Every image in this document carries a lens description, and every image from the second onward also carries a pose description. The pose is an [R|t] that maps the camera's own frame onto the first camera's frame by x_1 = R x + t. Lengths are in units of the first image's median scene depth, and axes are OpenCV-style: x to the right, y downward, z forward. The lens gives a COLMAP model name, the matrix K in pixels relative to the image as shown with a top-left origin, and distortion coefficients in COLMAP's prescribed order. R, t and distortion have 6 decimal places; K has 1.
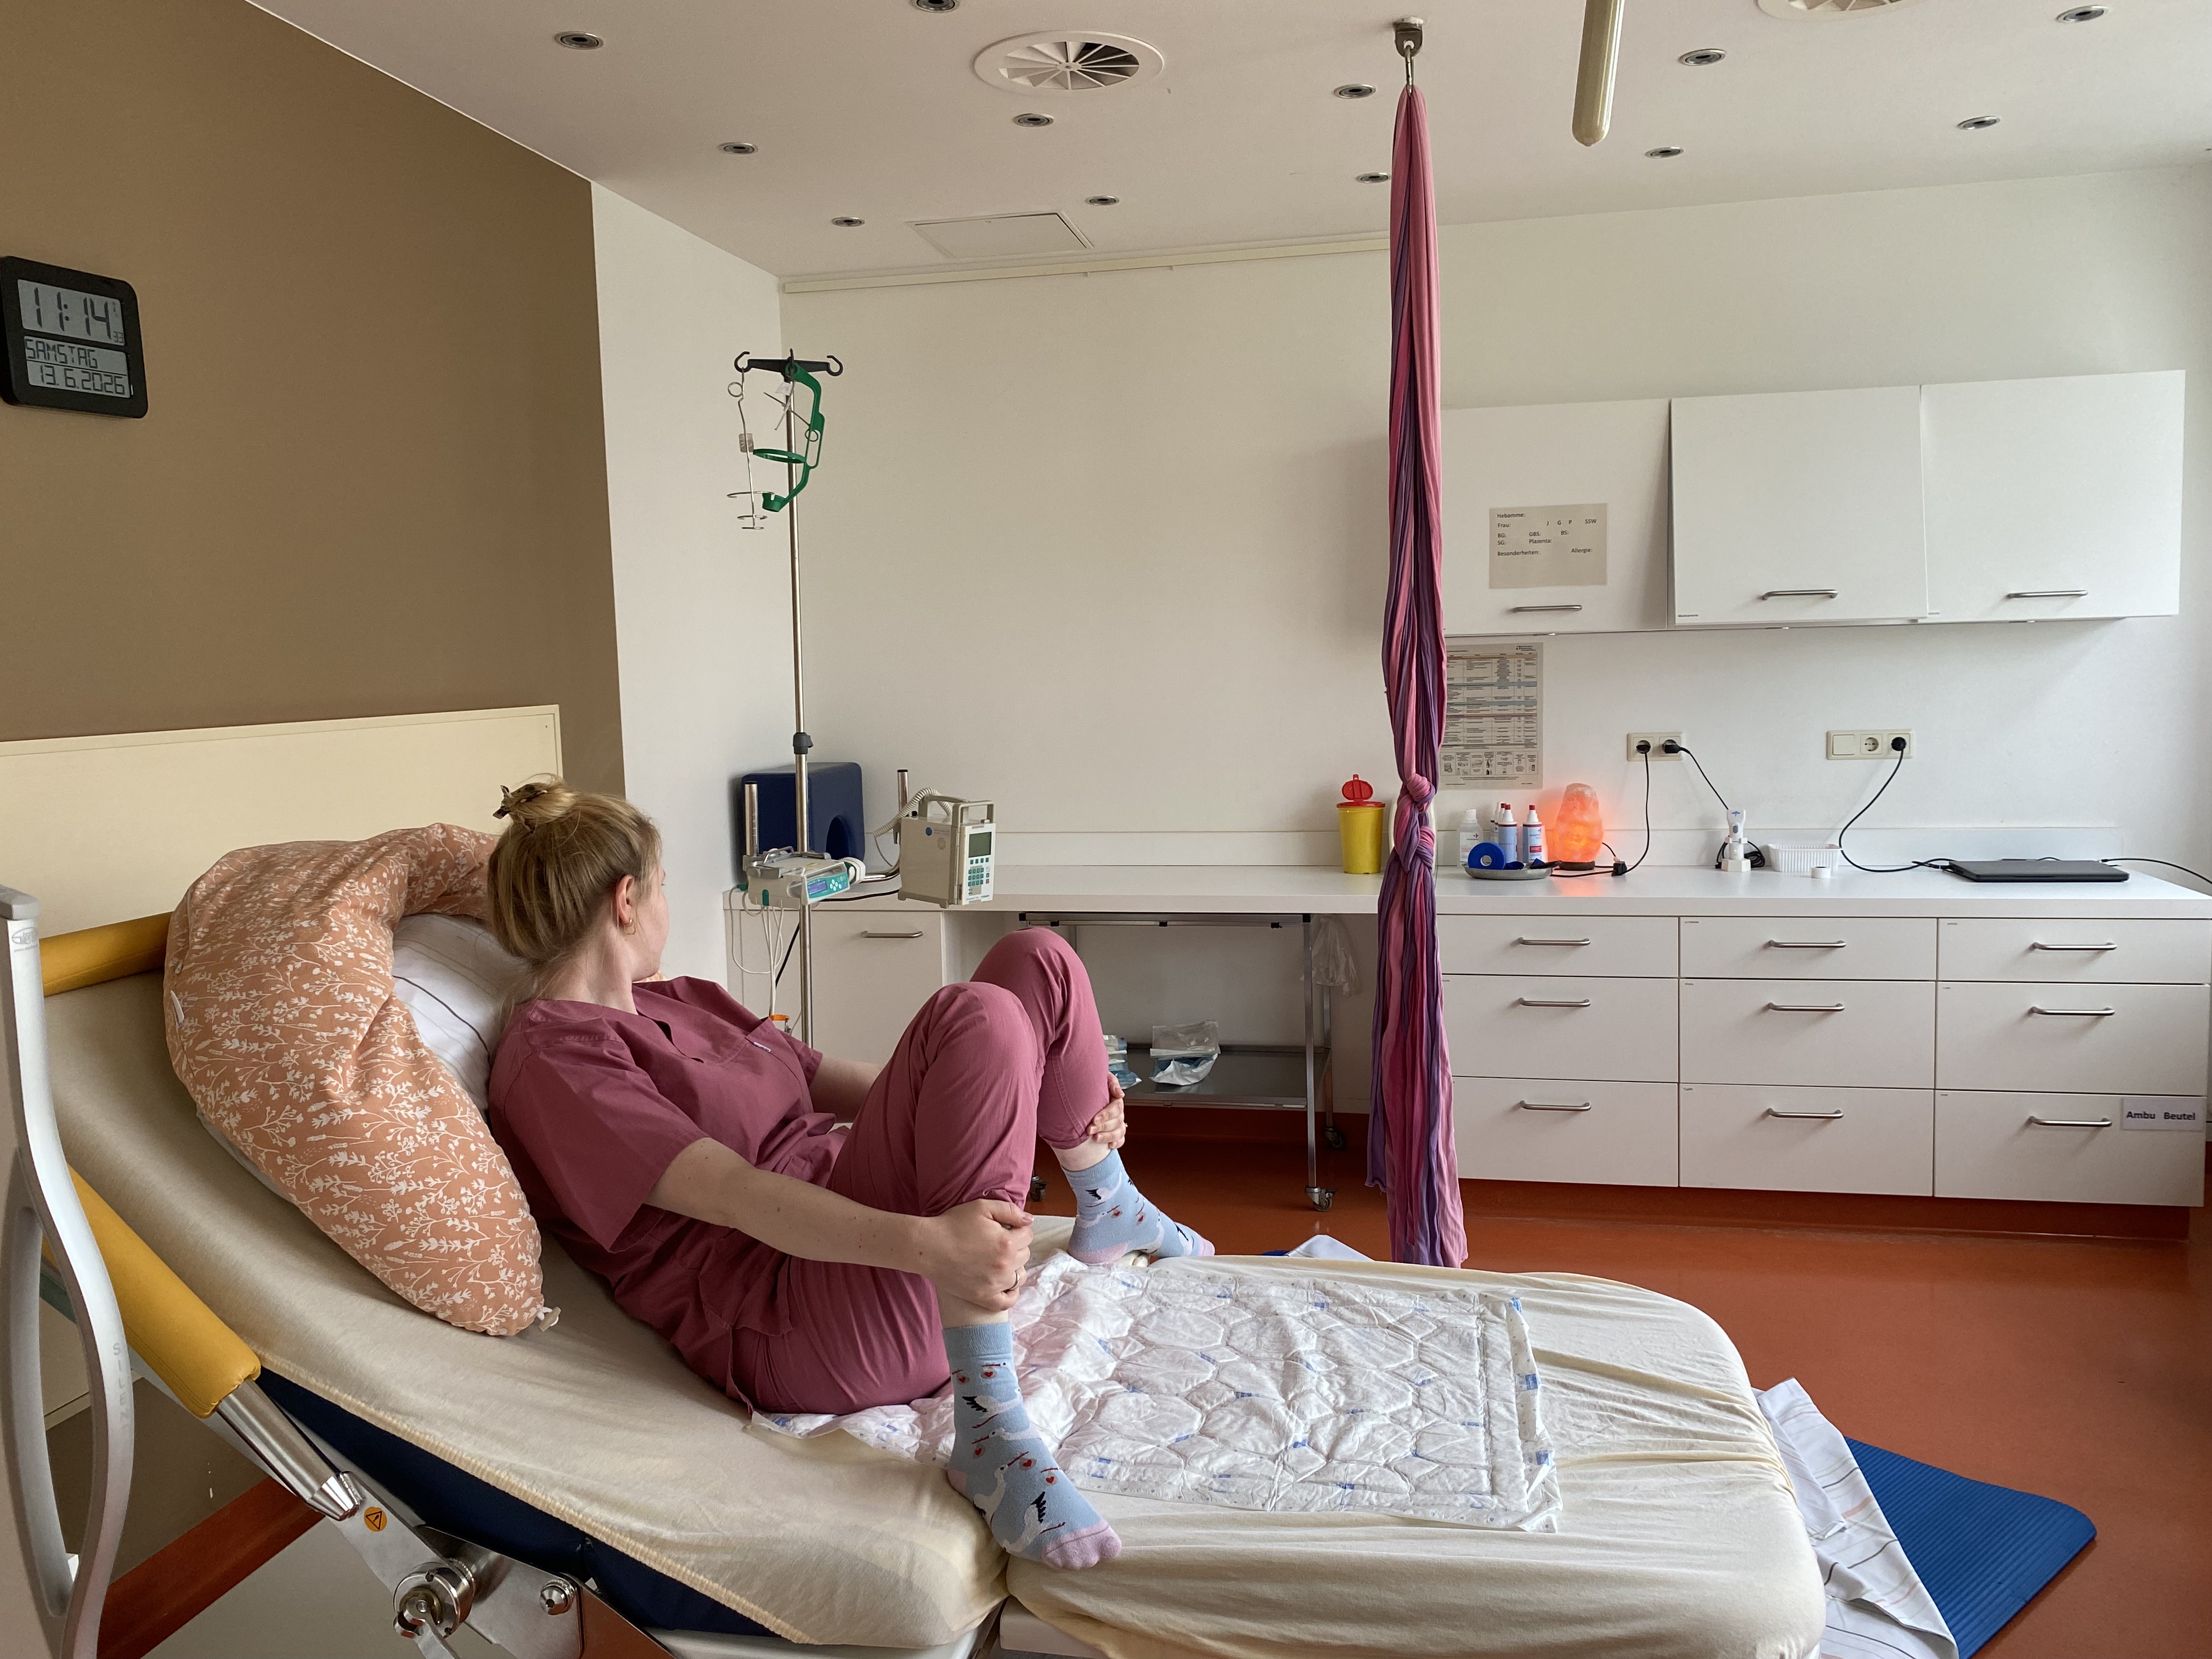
lens RADIAL K [[1663.6, 0, 1107.9], [0, 1663.6, 817.0], [0, 0, 1]] dist [0.035837, -0.050204]
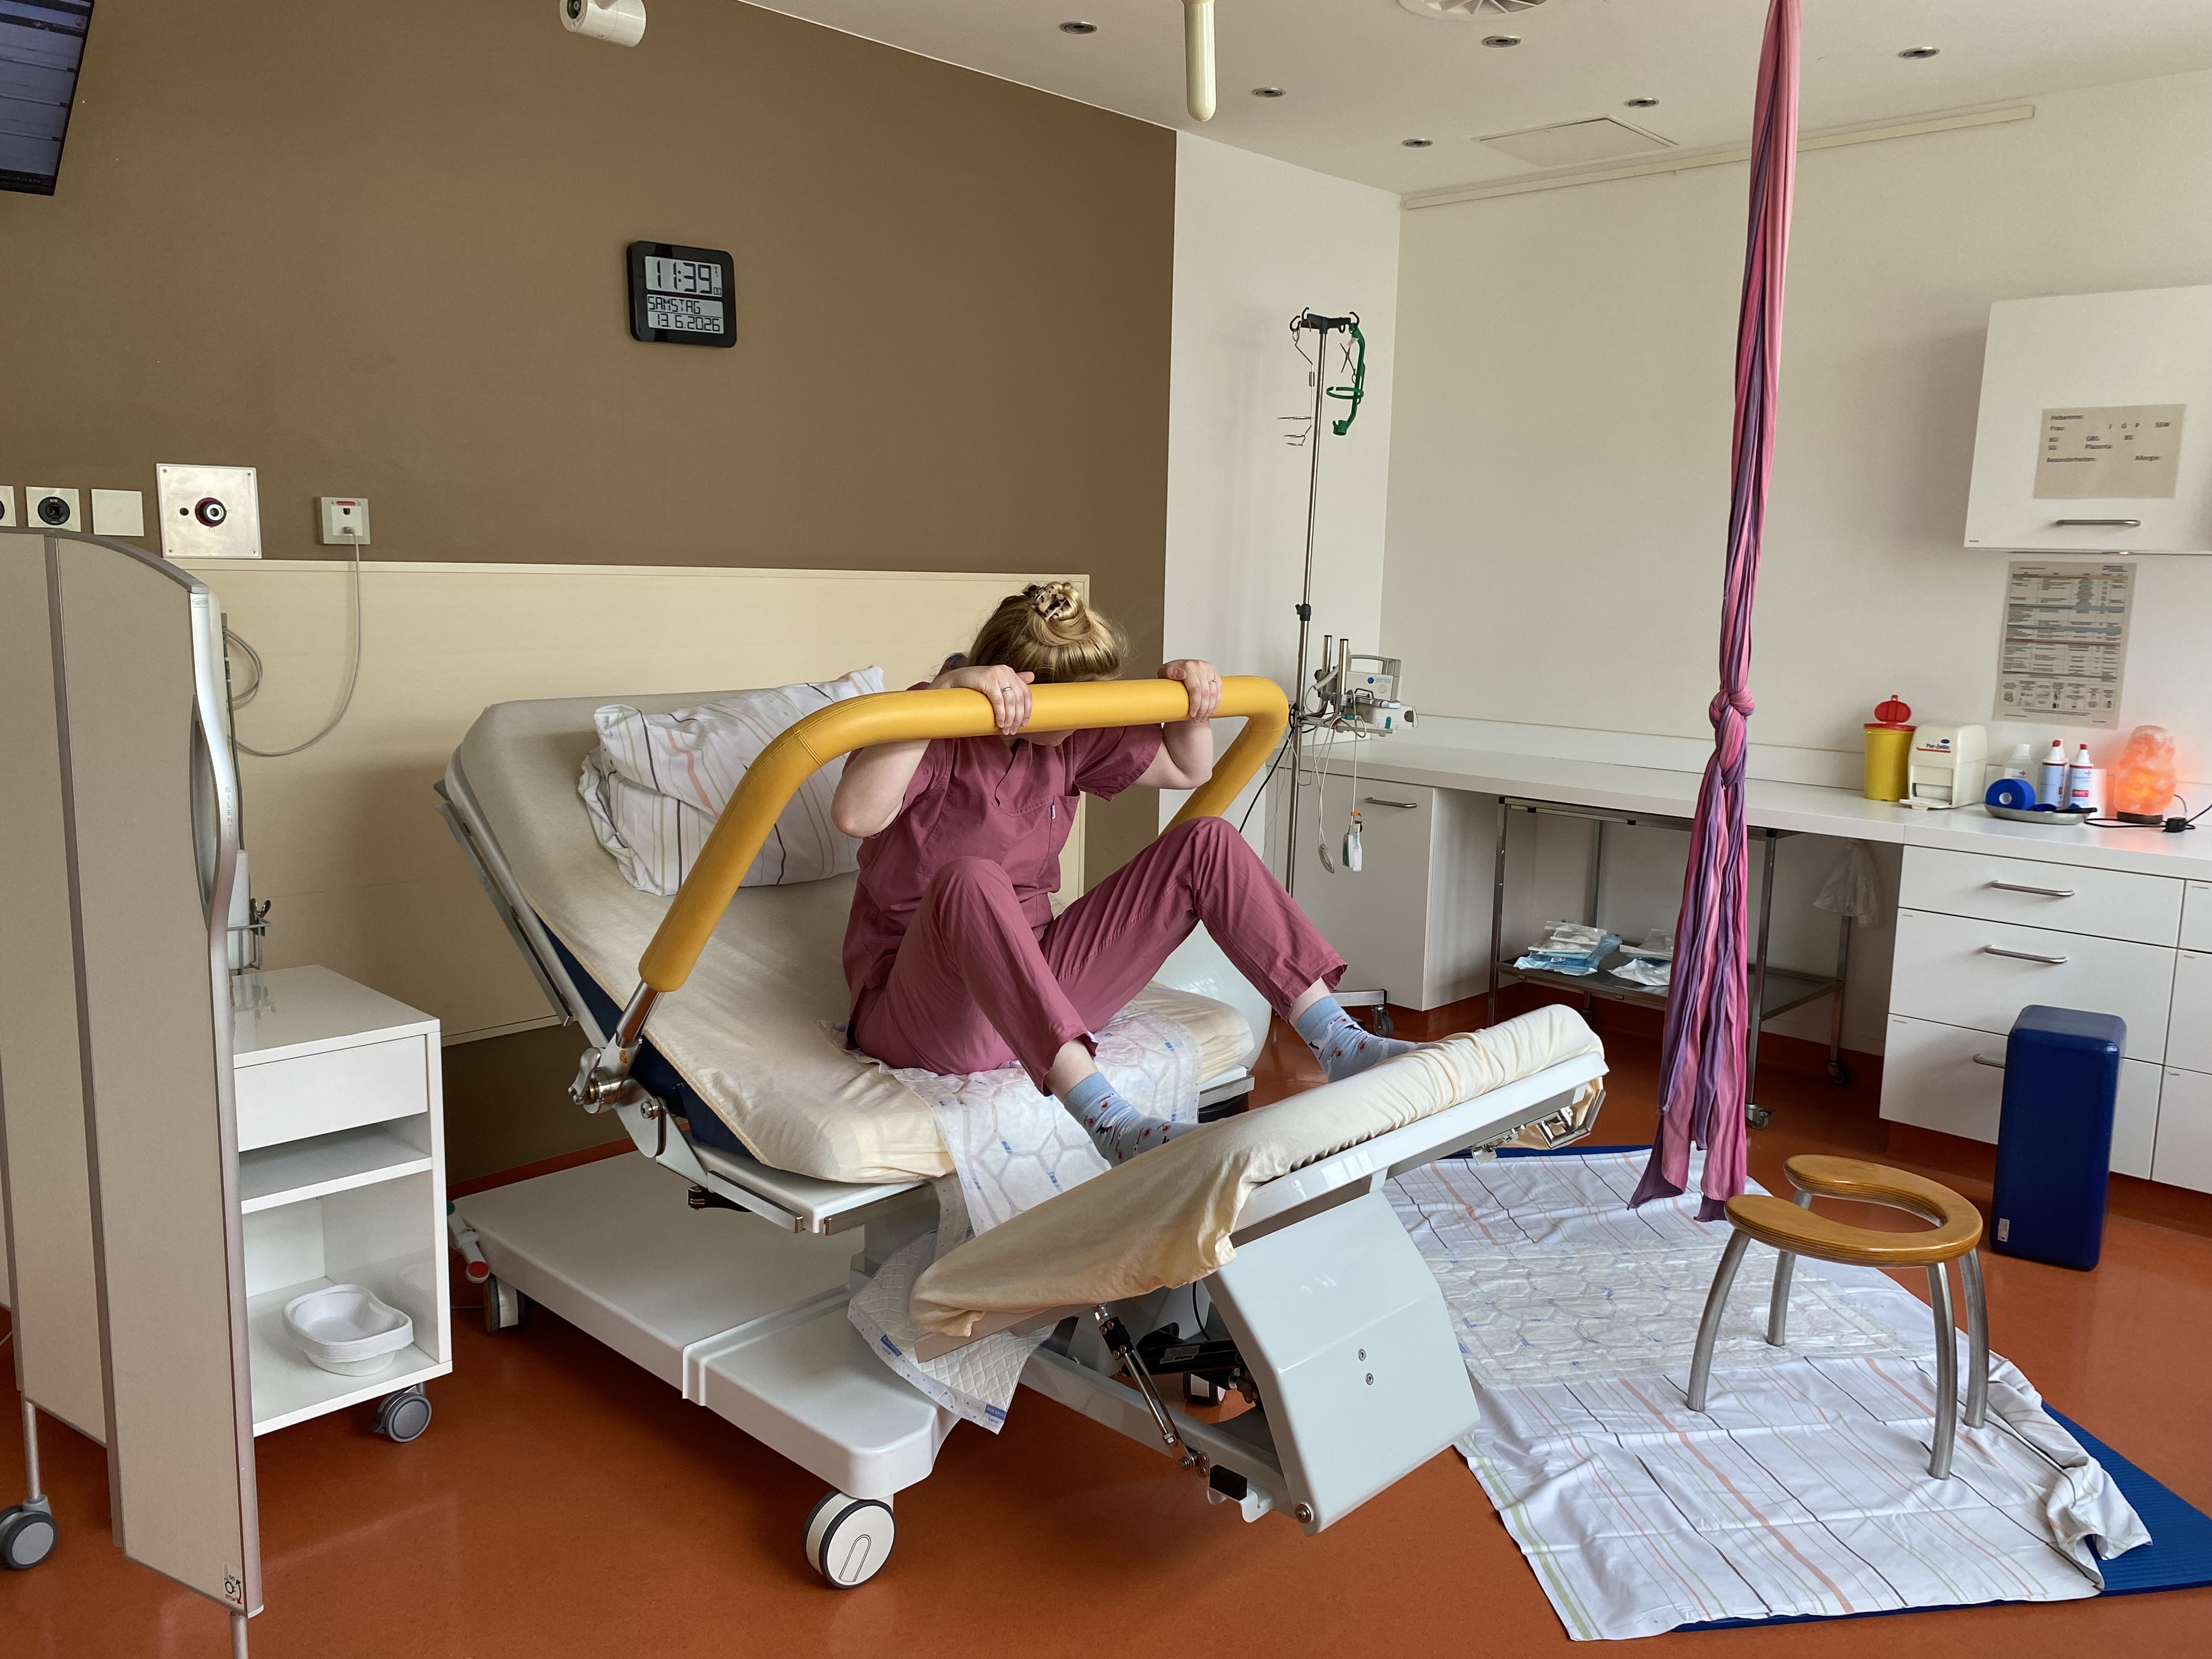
lens RADIAL K [[1663.6, 0, 1119.7], [0, 1663.6, 821.5], [0, 0, 1]] dist [0.035837, -0.050204]
pose [[0.850980, 0.124799, -0.510155, 0.303743], [-0.095074, 0.991915, 0.084060, 0.008311], [0.516521, -0.023031, 0.855965, -0.041978]]
